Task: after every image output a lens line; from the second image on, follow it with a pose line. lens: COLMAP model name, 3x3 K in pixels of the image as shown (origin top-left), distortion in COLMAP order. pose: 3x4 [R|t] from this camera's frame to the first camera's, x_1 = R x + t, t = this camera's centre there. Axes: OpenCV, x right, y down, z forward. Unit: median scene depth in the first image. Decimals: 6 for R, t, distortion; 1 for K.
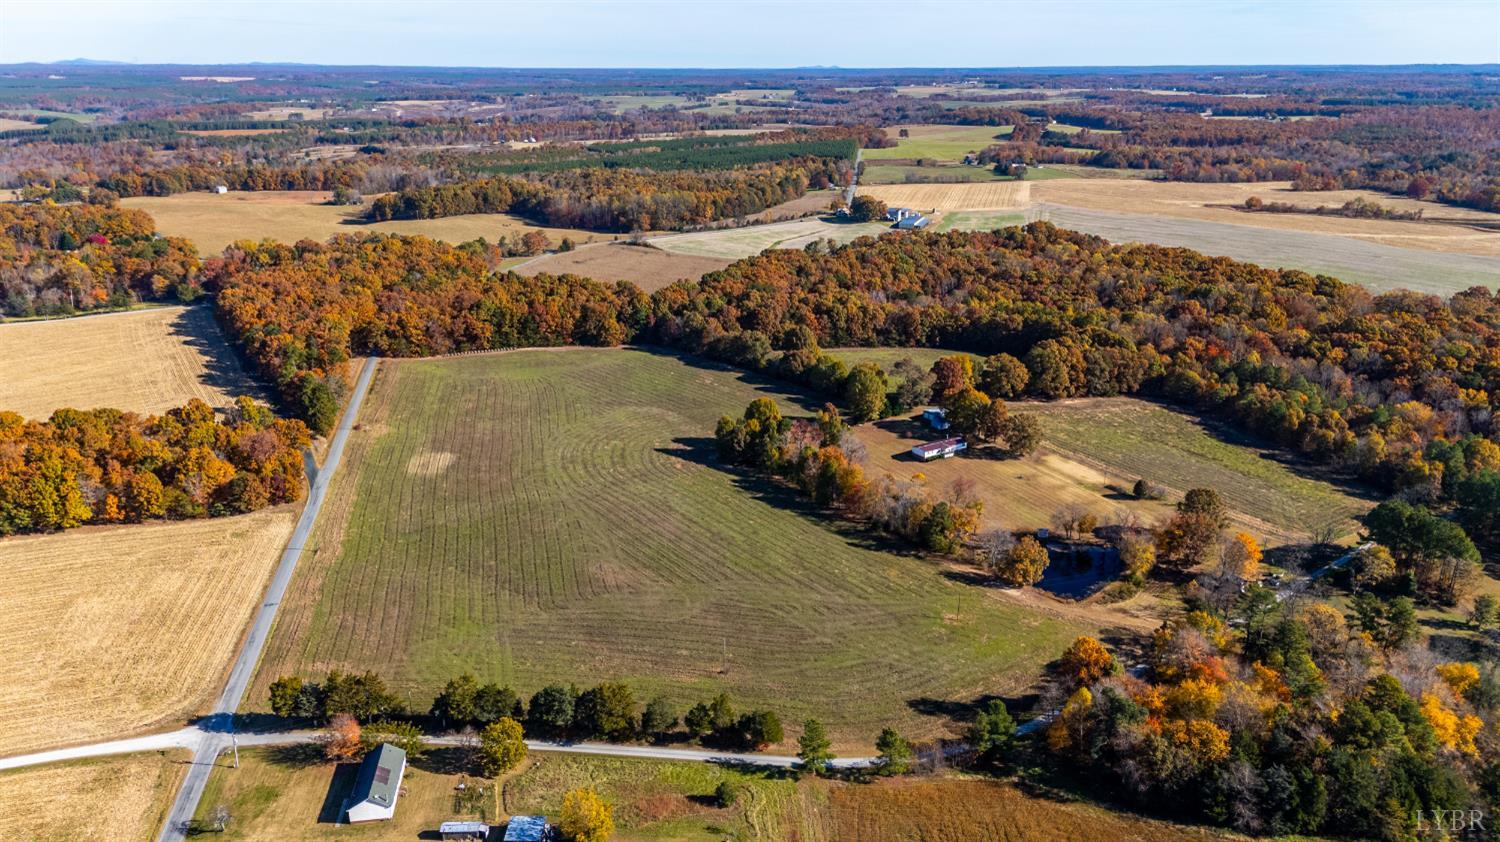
lens RADIAL K [[1102.9, 0, 753.6], [0, 1102.9, 427.2], [0, 0, 1]] dist [0.075999, -0.070999]
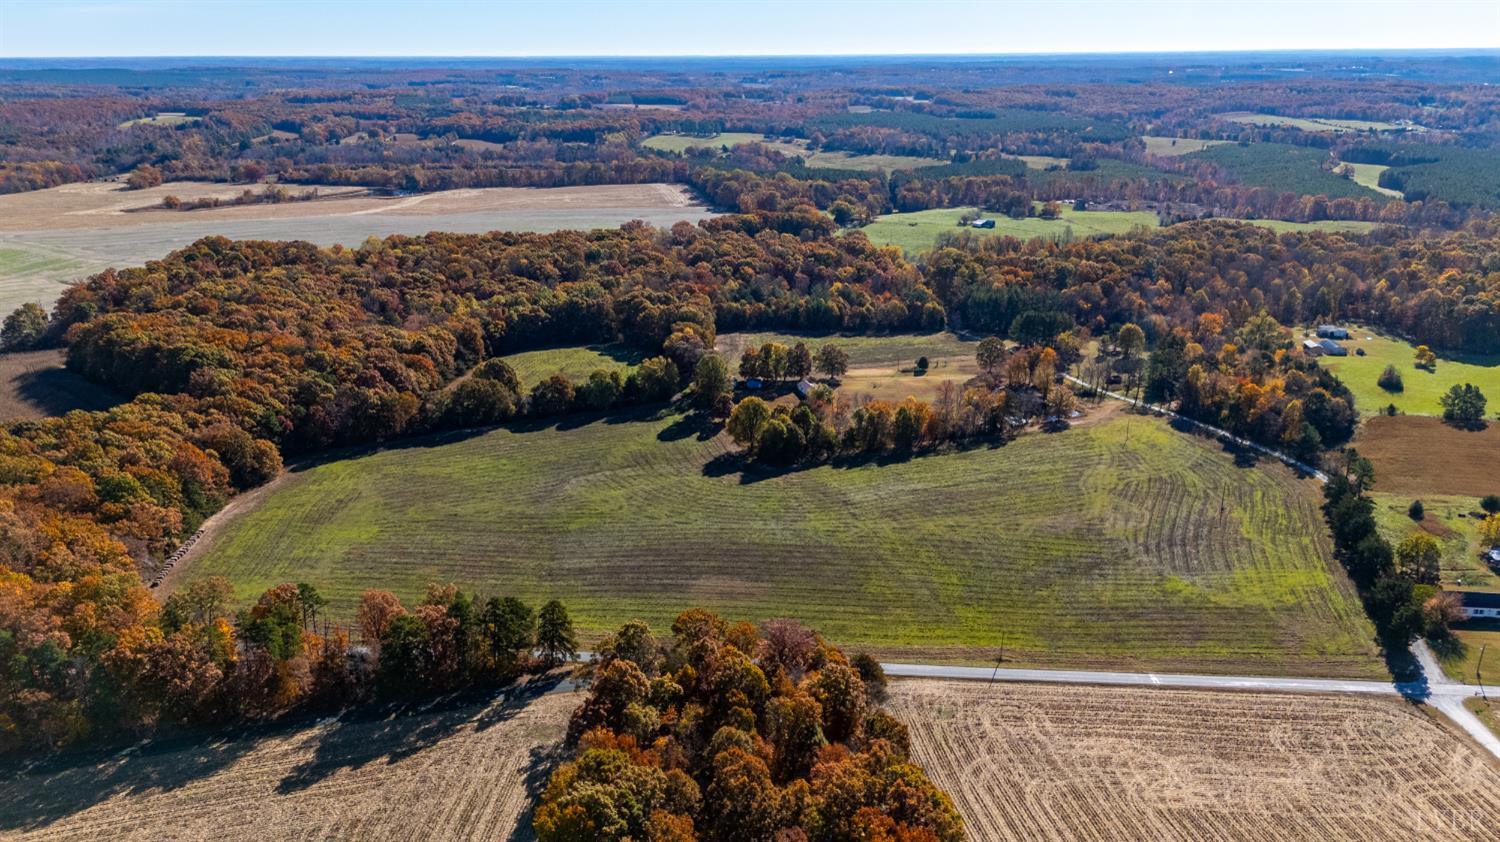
lens RADIAL K [[1102.9, 0, 755.9], [0, 1102.9, 421.1], [0, 0, 1]] dist [0.075999, -0.070999]
pose [[0.261366, -0.305208, 0.915716, -0.659535], [0.305871, 0.925989, 0.221330, -0.164505], [-0.915495, 0.222243, 0.335377, 0.505542]]
